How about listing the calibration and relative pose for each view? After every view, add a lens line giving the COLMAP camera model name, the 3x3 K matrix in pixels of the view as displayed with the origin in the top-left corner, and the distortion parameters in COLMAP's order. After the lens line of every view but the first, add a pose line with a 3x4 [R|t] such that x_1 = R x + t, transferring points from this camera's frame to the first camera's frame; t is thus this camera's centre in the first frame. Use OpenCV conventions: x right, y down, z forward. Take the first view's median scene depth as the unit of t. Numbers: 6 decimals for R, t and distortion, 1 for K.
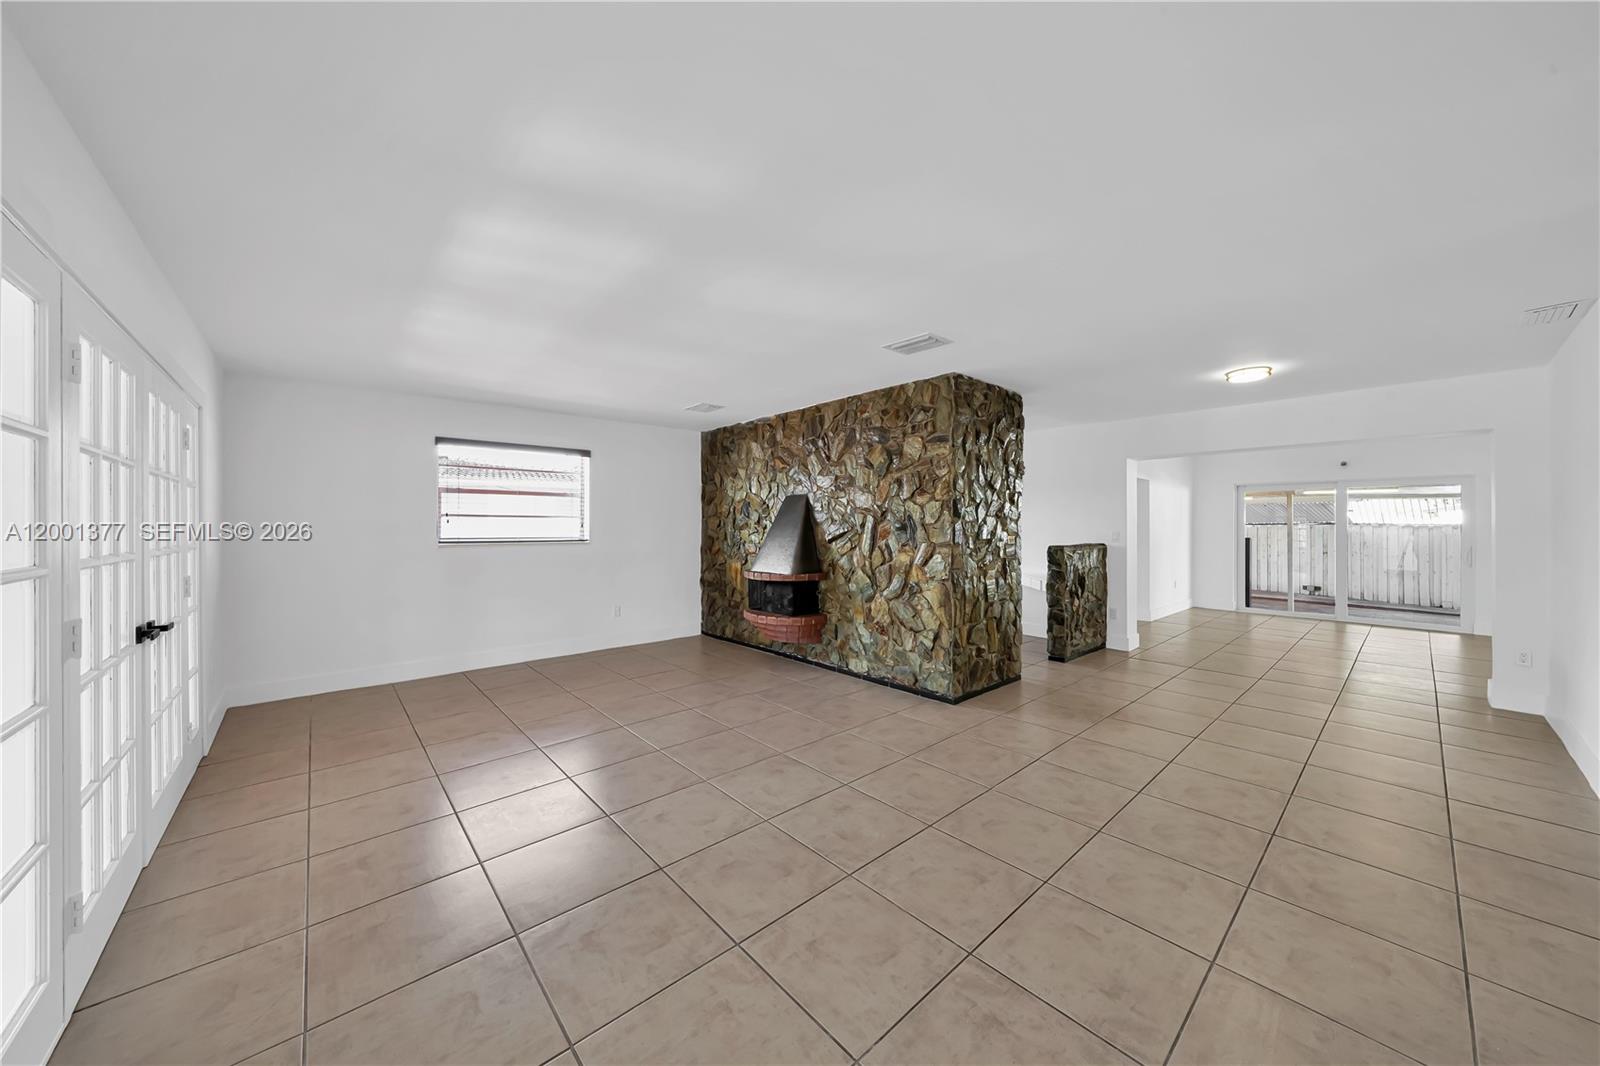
lens RADIAL K [[546.9, 0, 800.1], [0, 546.9, 525.0], [0, 0, 1]] dist [0.000057, 0.000069]
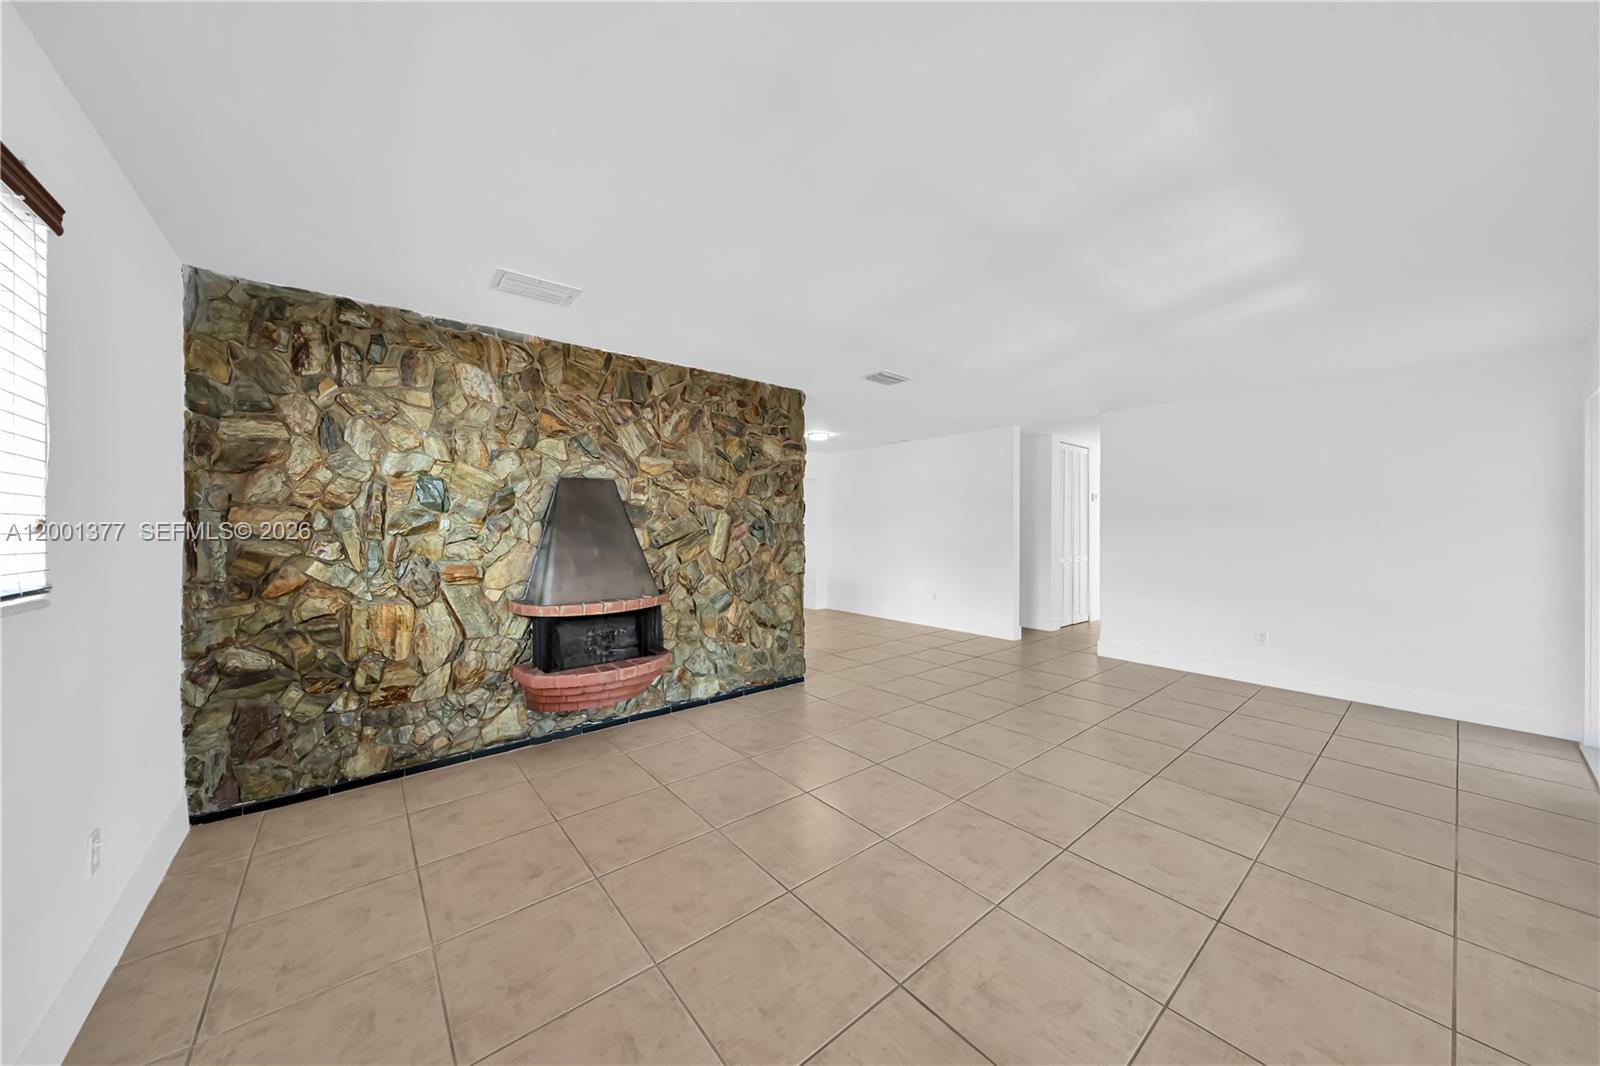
lens RADIAL K [[546.9, 0, 800.1], [0, 546.9, 525.0], [0, 0, 1]] dist [0.000057, 0.000069]
pose [[0.034185, -0.001580, 0.999414, -0.776348], [0.000041, 0.999999, 0.001579, -0.000140], [-0.999416, -0.000013, 0.034185, 0.866648]]
